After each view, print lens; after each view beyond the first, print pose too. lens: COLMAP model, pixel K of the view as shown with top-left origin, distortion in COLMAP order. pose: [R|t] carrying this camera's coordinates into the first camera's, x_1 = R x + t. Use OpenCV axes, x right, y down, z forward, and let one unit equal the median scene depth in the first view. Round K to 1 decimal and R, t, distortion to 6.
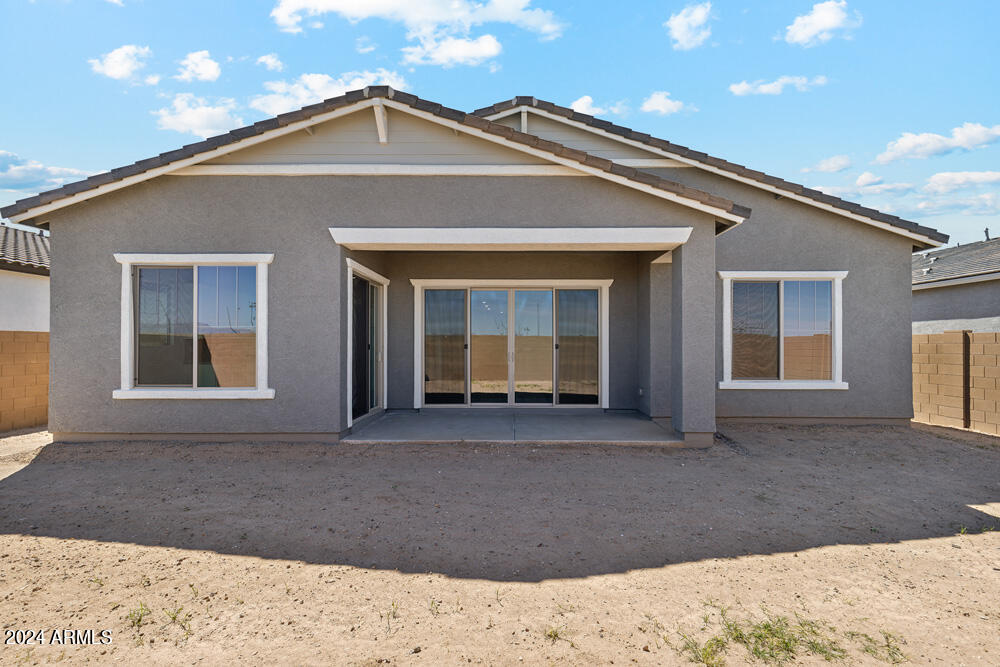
lens RADIAL K [[458.5, 0, 501.2], [0, 458.5, 345.7], [0, 0, 1]] dist [0.001487, 0.000101]
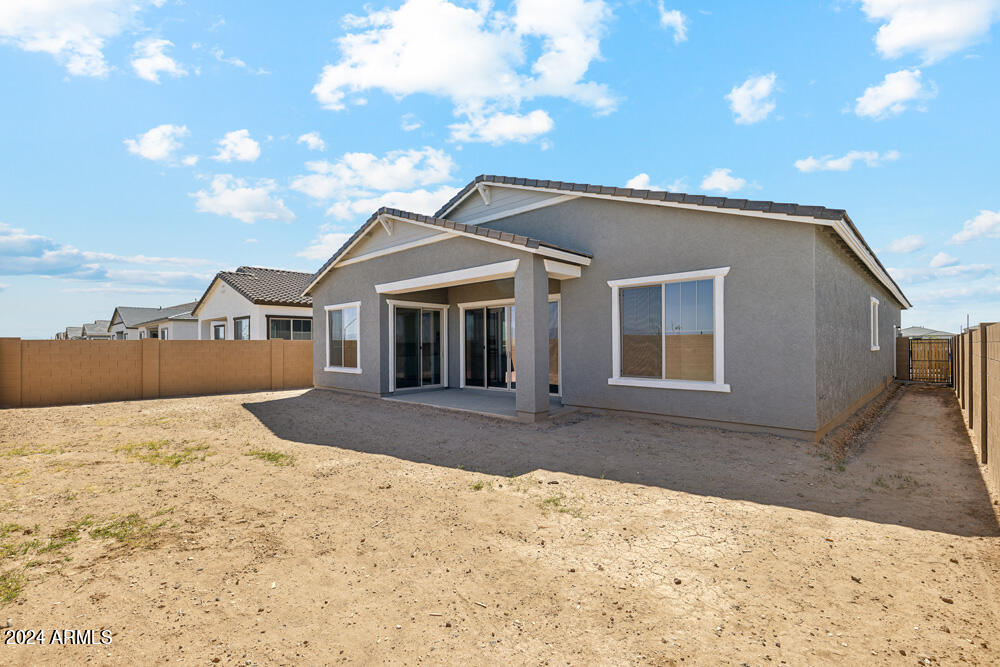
lens RADIAL K [[458.5, 0, 501.2], [0, 458.5, 345.7], [0, 0, 1]] dist [0.001487, 0.000101]
pose [[0.722095, -0.004801, -0.691777, 1.068687], [0.004501, 0.999987, -0.002241, -0.000224], [0.691779, -0.001496, 0.722108, -0.006542]]
